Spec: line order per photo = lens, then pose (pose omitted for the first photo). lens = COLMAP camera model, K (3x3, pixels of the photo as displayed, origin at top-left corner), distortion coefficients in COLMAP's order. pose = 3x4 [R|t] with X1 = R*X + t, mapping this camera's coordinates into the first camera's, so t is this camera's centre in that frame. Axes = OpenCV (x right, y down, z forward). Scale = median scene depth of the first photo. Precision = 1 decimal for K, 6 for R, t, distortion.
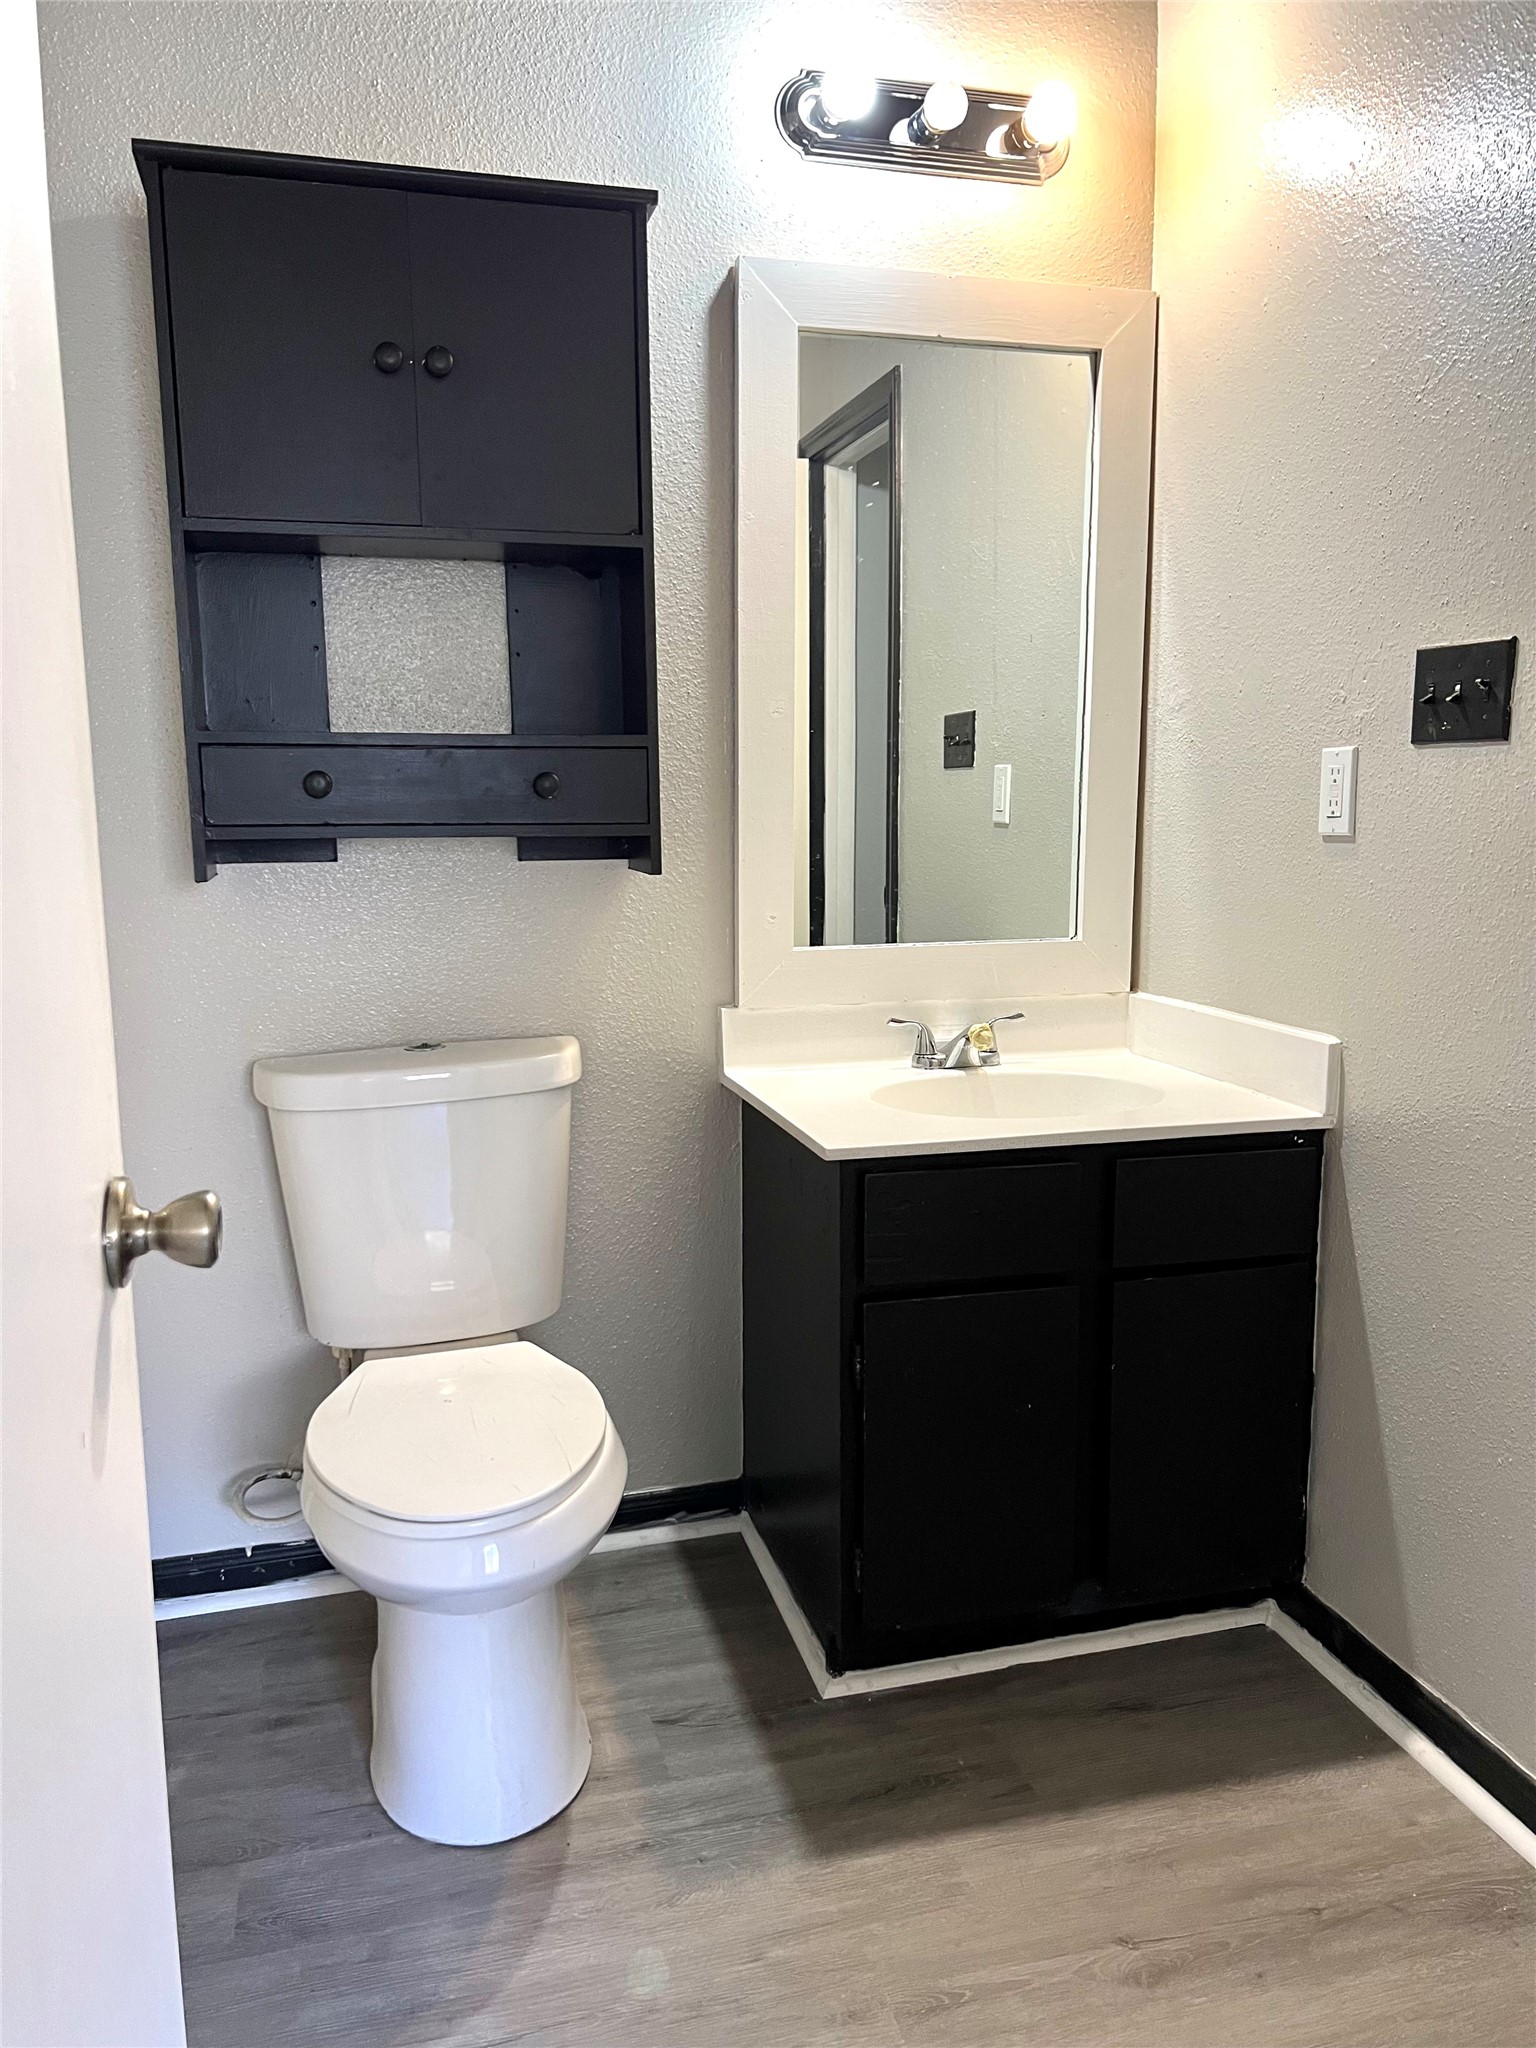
lens RADIAL K [[1542.1, 0, 750.0], [0, 1542.1, 1030.6], [0, 0, 1]] dist [0.046605, -0.046517]
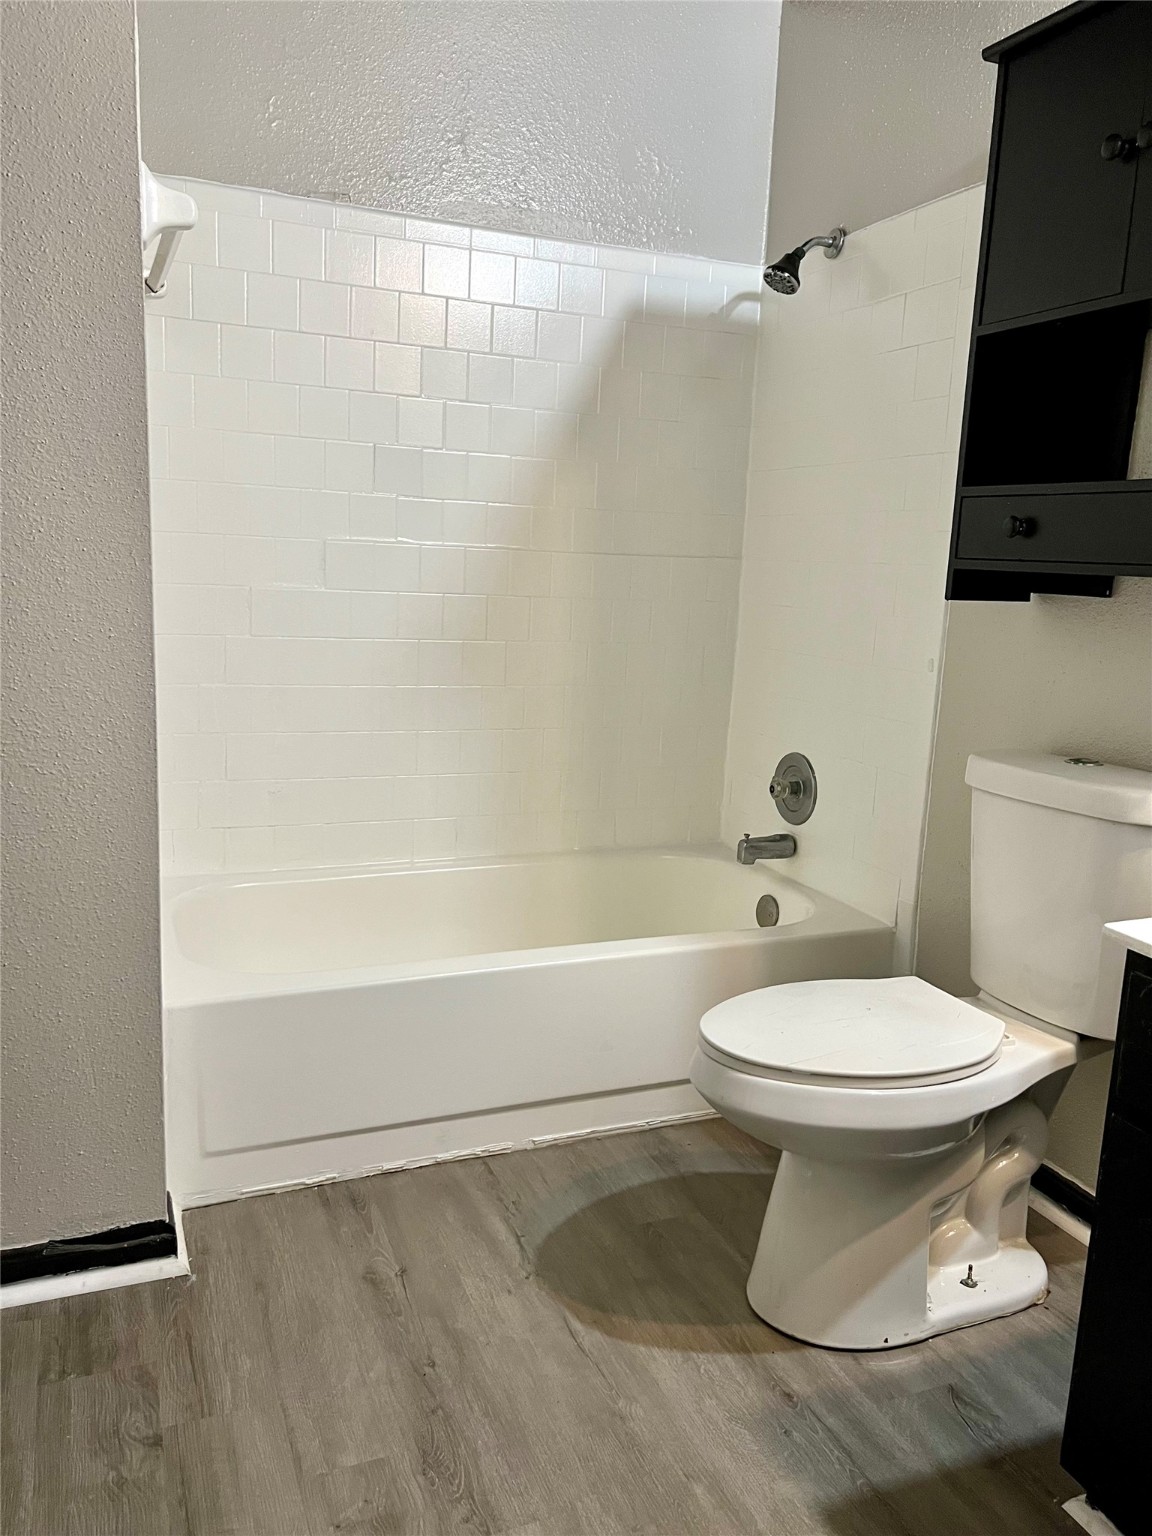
lens RADIAL K [[1156.6, 0, 563.5], [0, 1156.6, 764.2], [0, 0, 1]] dist [0.046605, -0.046517]
pose [[0.125188, 0.202032, -0.971345, 0.648924], [-0.192417, 0.965402, 0.175997, -0.074092], [0.973295, 0.164870, 0.159731, 0.559533]]
